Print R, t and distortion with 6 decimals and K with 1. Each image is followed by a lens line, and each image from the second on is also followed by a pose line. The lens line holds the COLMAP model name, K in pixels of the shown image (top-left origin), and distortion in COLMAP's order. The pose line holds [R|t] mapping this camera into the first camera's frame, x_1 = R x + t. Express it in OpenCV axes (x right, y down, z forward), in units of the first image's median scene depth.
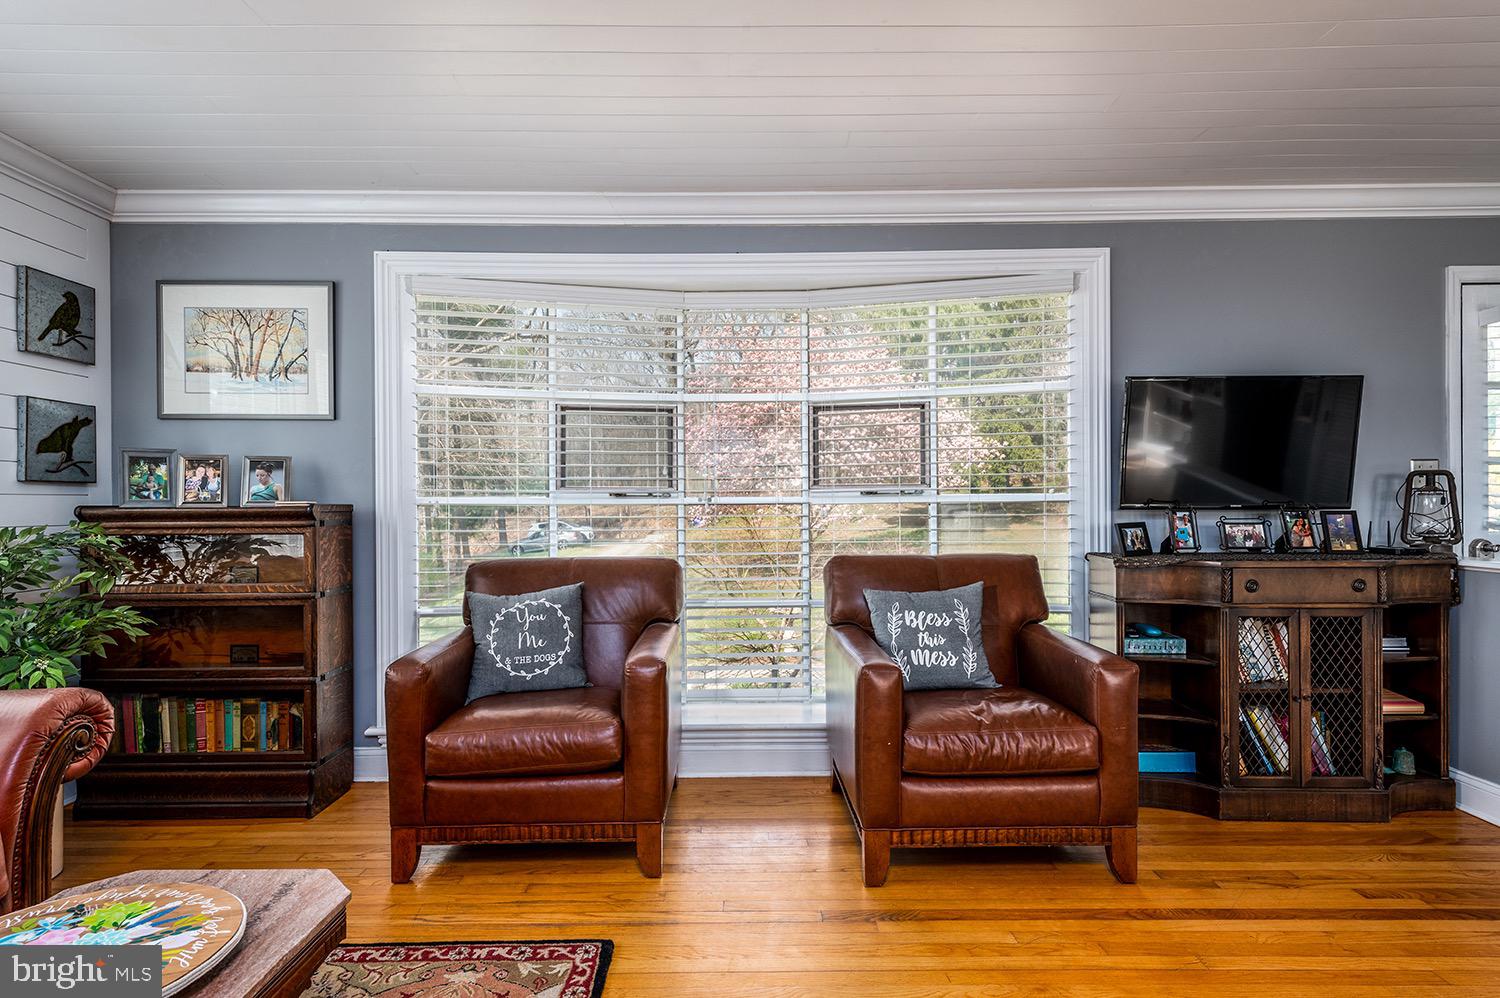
lens RADIAL K [[782.2, 0, 751.0], [0, 782.2, 502.2], [0, 0, 1]] dist [0.005563, -0.000800]
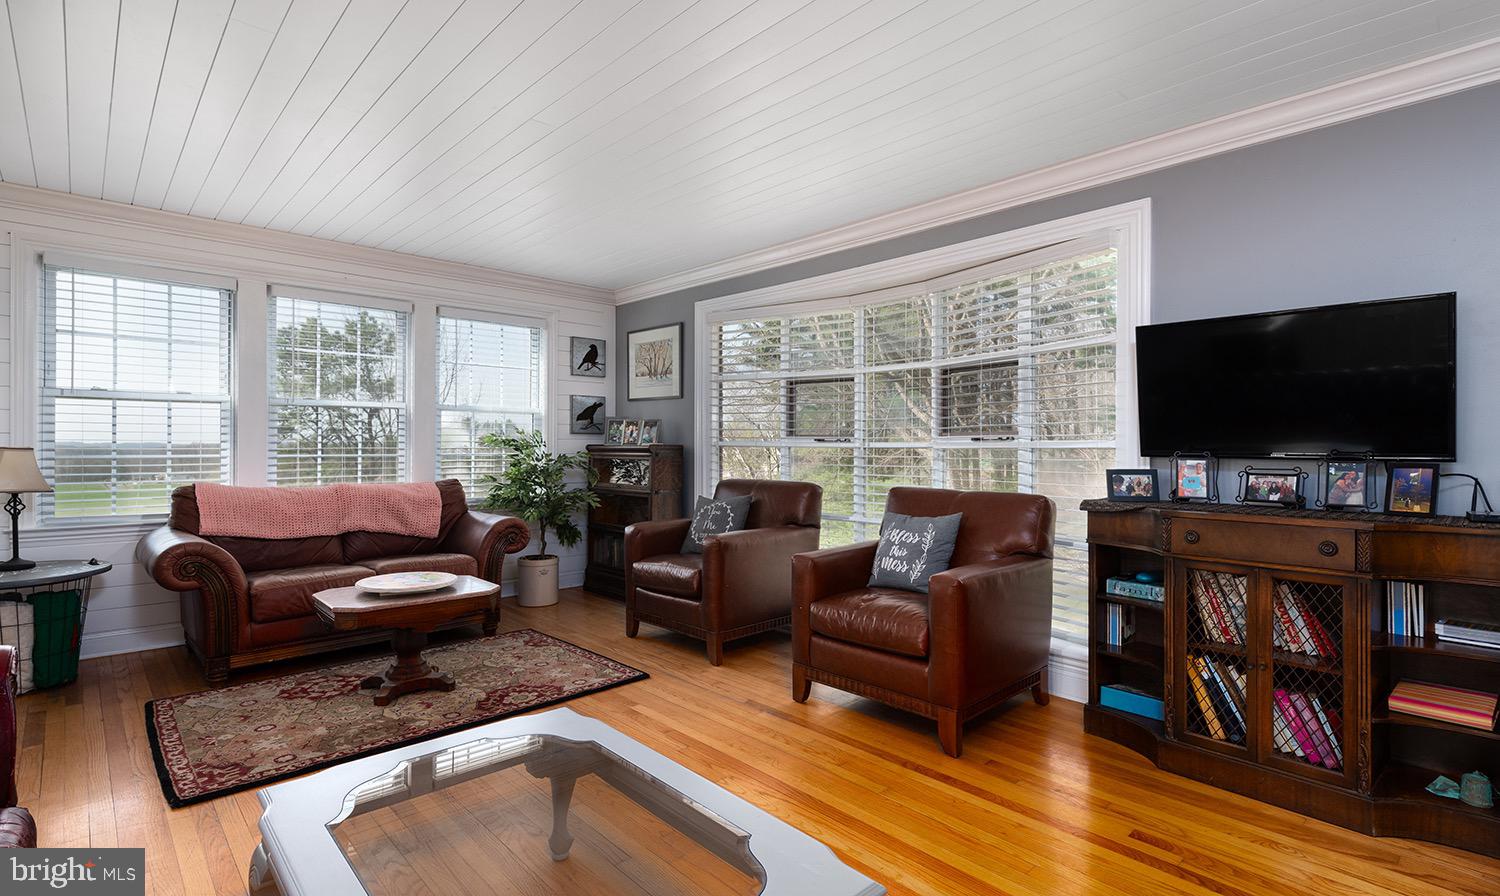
lens RADIAL K [[701.8, 0, 742.9], [0, 701.8, 442.4], [0, 0, 1]] dist [-0.002297, 0.000179]
pose [[0.679599, 0.005830, -0.733560, 0.806556], [-0.007788, 0.999969, 0.000731, -0.005634], [0.733542, 0.005216, 0.679624, 0.003631]]
